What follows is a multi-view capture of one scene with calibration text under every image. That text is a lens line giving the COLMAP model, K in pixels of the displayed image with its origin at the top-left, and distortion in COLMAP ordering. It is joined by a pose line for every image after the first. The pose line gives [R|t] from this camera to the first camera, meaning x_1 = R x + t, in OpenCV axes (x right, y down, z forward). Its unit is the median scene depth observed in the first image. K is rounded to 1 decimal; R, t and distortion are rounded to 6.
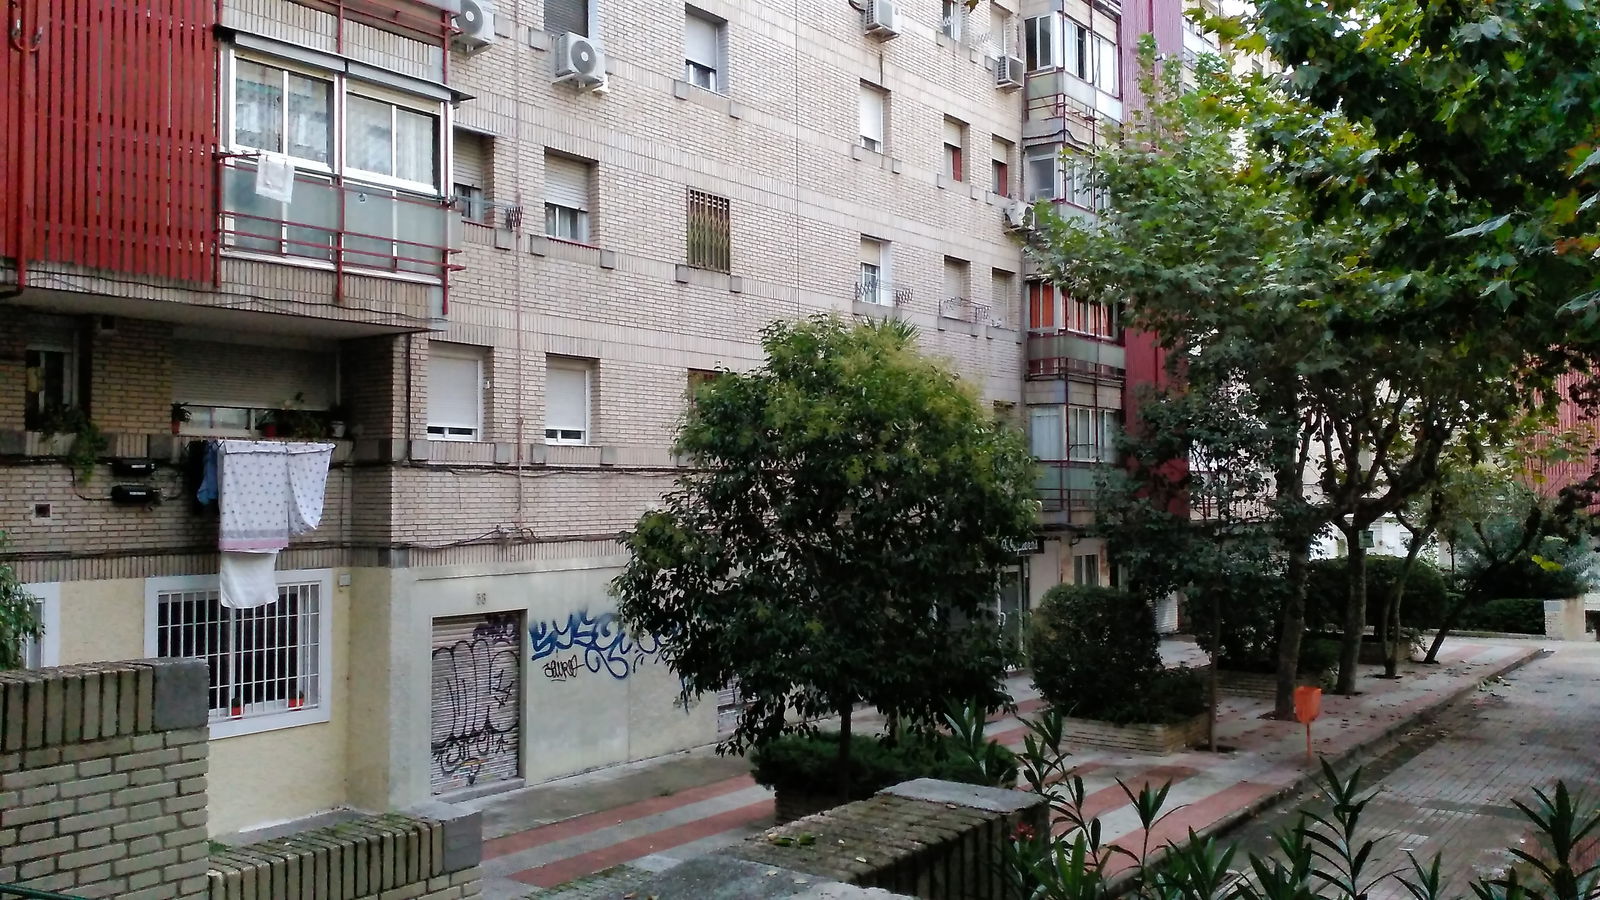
lens RADIAL K [[1347.4, 0, 796.4], [0, 1347.4, 449.3], [0, 0, 1]] dist [0.098036, -0.174037]
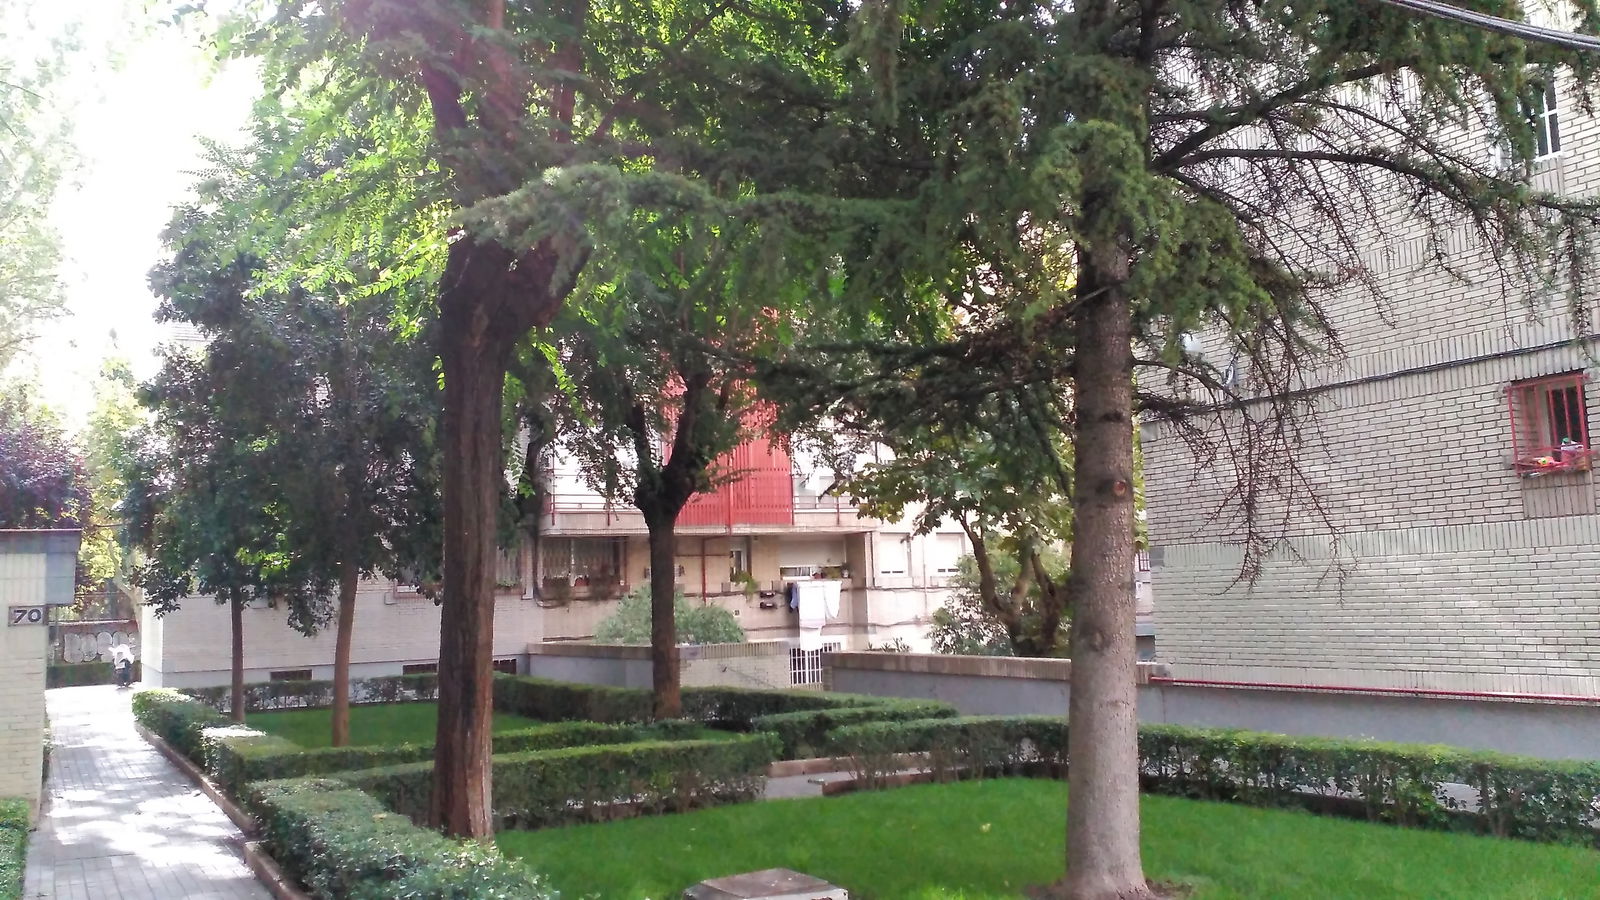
lens RADIAL K [[1347.4, 0, 800.9], [0, 1347.4, 450.4], [0, 0, 1]] dist [0.098036, -0.174037]
pose [[0.915331, -0.073092, -0.396014, 0.556190], [0.045160, 0.995818, -0.079415, -0.048968], [0.400162, 0.054807, 0.914804, -1.222577]]
